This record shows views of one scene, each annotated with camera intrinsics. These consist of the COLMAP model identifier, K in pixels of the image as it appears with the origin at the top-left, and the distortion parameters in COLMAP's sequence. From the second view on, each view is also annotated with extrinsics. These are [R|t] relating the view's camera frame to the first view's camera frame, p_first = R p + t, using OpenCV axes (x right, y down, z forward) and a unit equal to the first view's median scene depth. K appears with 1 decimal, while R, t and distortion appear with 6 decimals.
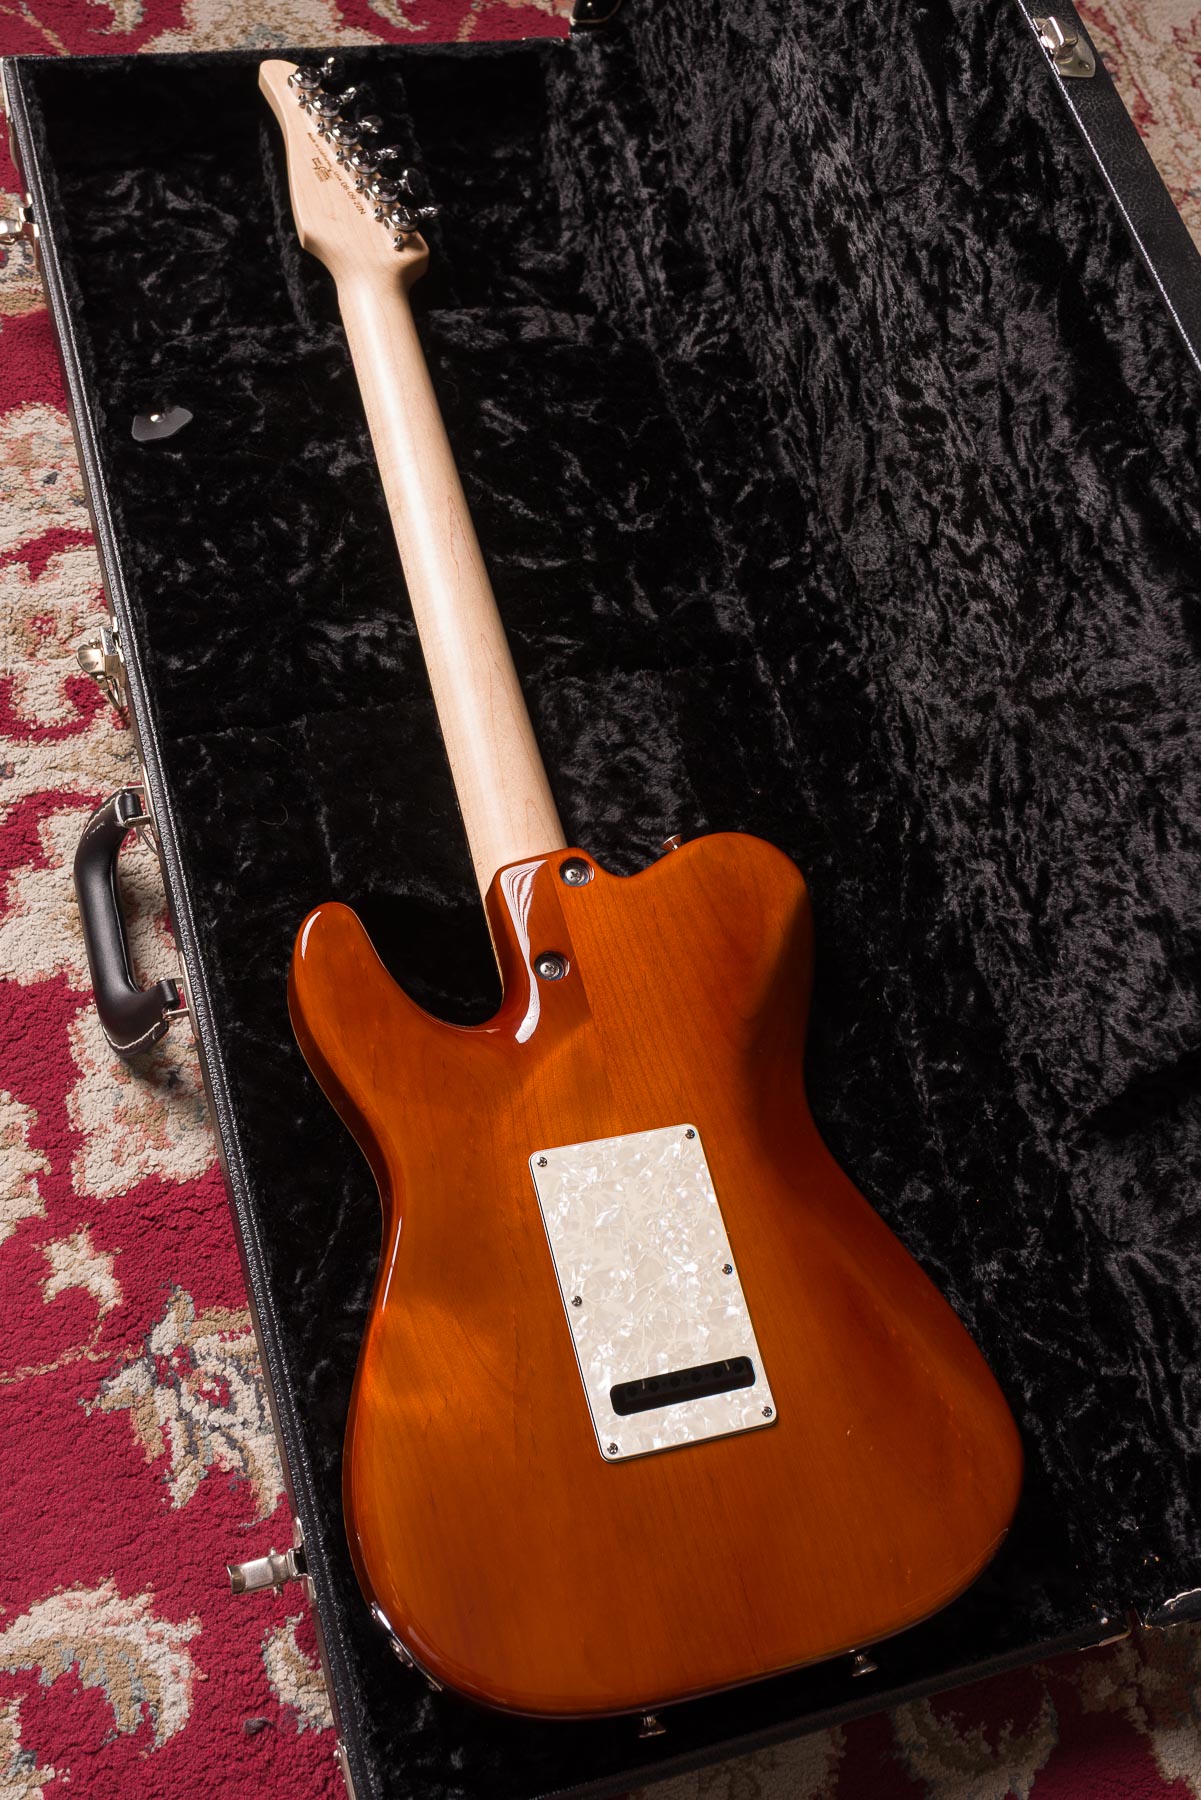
lens RADIAL K [[1892.3, 0, 598.8], [0, 1892.3, 890.1], [0, 0, 1]] dist [-0.001698, 0.000440]
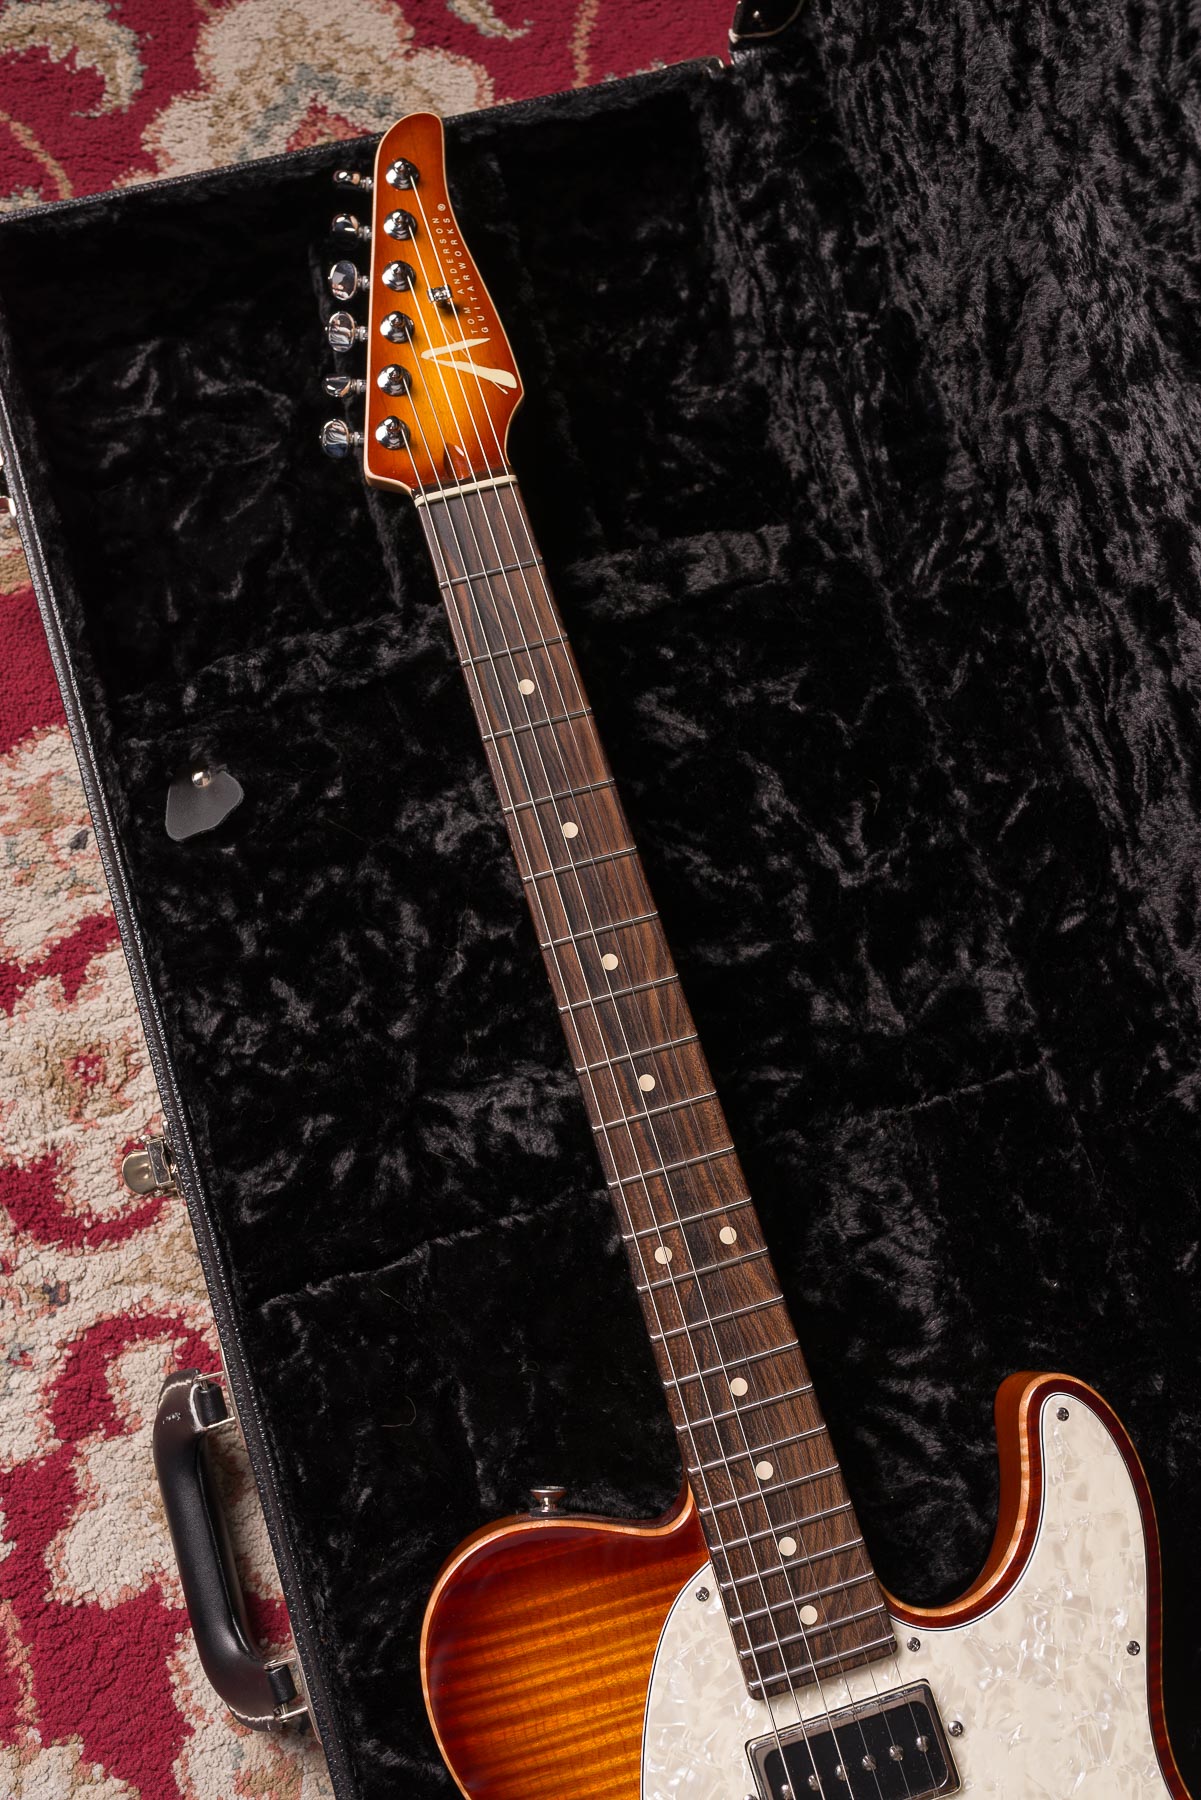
lens RADIAL K [[1737.8, 0, 600.2], [0, 1737.8, 903.7], [0, 0, 1]] dist [-0.000574, 0.003209]
pose [[0.991358, -0.049098, -0.121648, -0.000283], [0.074879, 0.973201, 0.217425, -0.351620], [0.107712, -0.224655, 0.968467, 0.368377]]
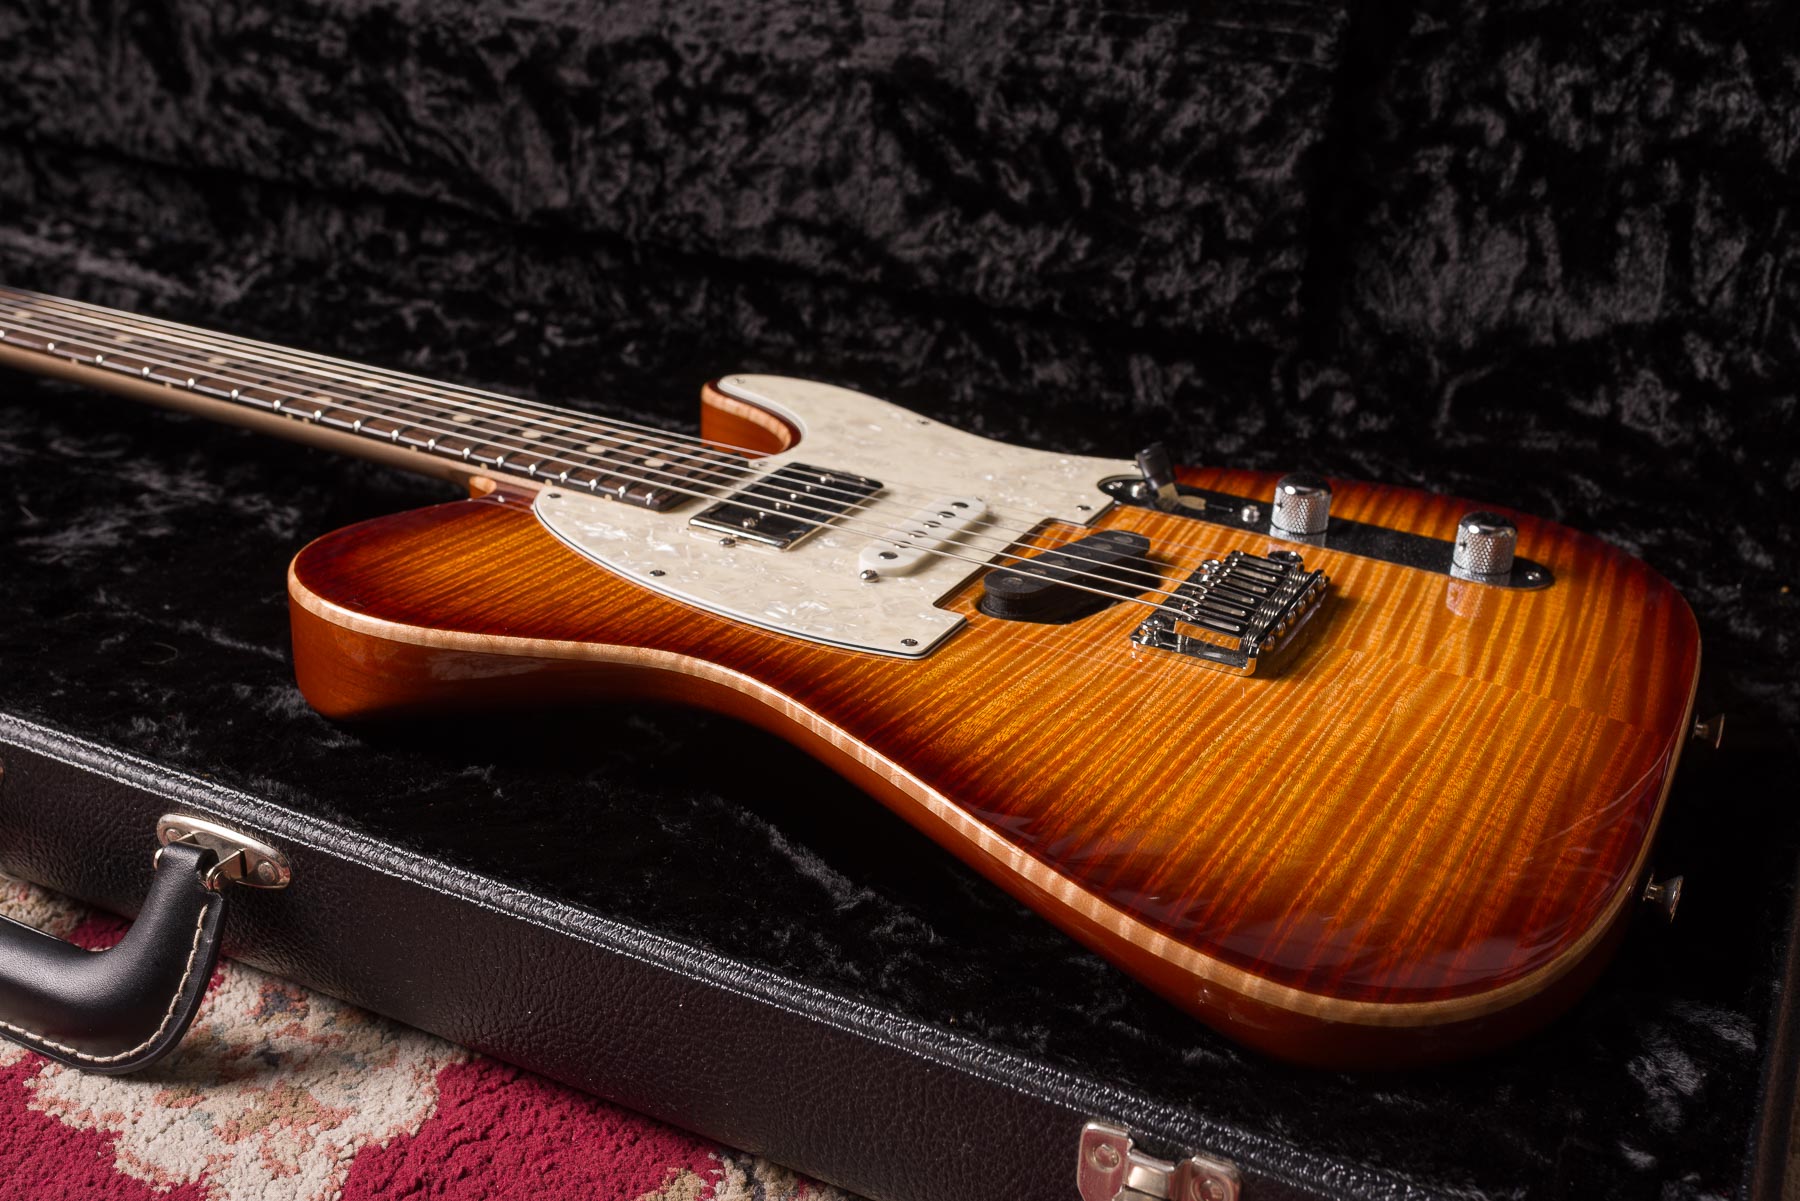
lens RADIAL K [[1932.3, 0, 969.0], [0, 1932.3, 603.0], [0, 0, 1]] dist [-0.006127, 0.006606]
pose [[0.654044, -0.441705, 0.614104, -0.351242], [0.709151, 0.640600, -0.294510, 0.299614], [-0.263308, 0.628115, 0.732216, 0.432837]]
